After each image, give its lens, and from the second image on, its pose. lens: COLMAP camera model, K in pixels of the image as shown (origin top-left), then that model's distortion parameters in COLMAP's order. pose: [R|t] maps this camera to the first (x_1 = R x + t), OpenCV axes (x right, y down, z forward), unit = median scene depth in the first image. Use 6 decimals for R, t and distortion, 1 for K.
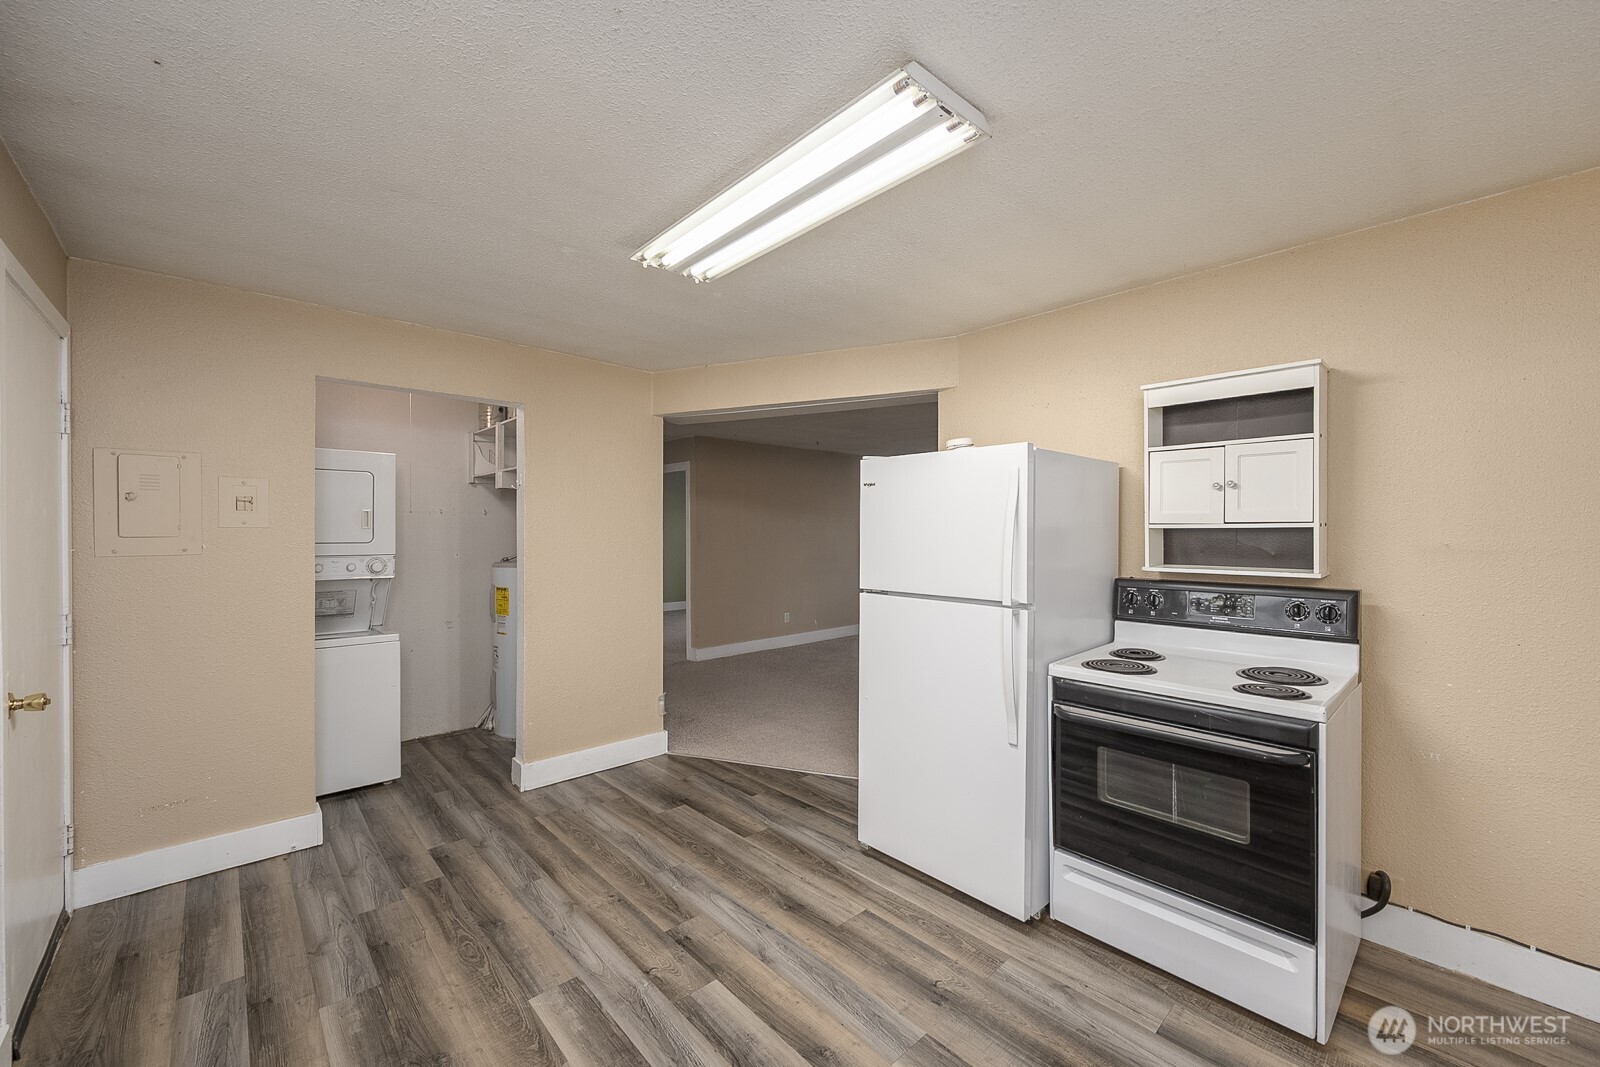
lens RADIAL K [[637.2, 0, 802.7], [0, 637.2, 532.9], [0, 0, 1]] dist [-0.000516, -0.000093]
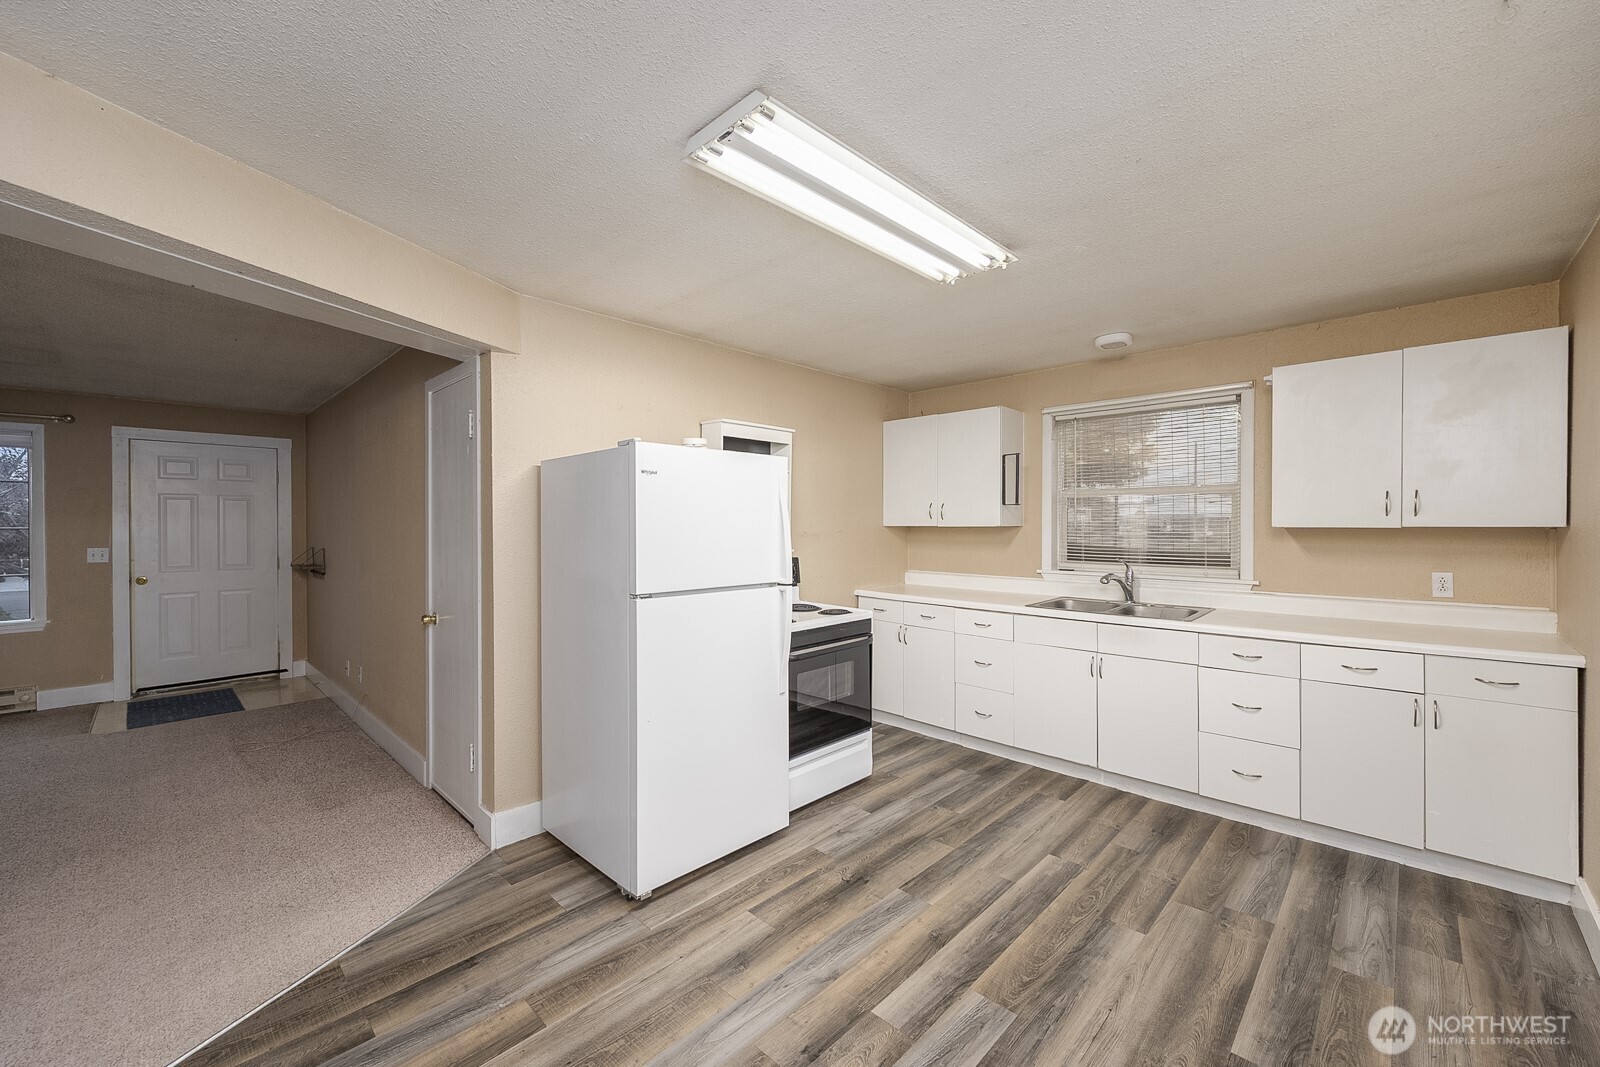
lens RADIAL K [[637.2, 0, 802.7], [0, 637.2, 532.9], [0, 0, 1]] dist [-0.000516, -0.000093]
pose [[-0.063512, -0.009061, 0.997940, -0.992831], [0.005839, 0.999938, 0.009451, -0.000164], [-0.997964, 0.006427, -0.063455, 1.098022]]
